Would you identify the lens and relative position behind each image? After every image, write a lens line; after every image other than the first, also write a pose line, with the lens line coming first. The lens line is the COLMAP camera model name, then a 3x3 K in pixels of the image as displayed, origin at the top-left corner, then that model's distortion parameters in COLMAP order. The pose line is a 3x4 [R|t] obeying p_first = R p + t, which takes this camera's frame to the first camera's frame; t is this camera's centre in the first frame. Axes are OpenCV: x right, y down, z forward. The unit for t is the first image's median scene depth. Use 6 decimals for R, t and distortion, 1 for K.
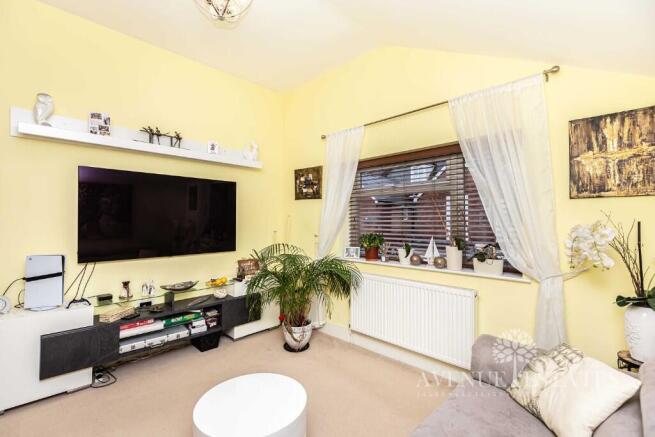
lens RADIAL K [[294.7, 0, 328.1], [0, 294.7, 218.1], [0, 0, 1]] dist [0.001575, 0.000145]
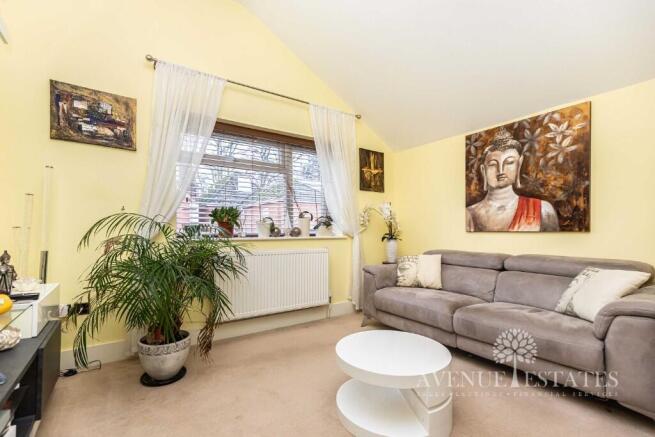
lens RADIAL K [[294.7, 0, 327.9], [0, 294.7, 222.3], [0, 0, 1]] dist [0.001575, 0.000145]
pose [[0.190139, 0.020471, 0.981544, -0.568030], [-0.014264, 0.999735, -0.018087, 0.095536], [-0.981654, -0.010562, 0.190380, 0.460410]]
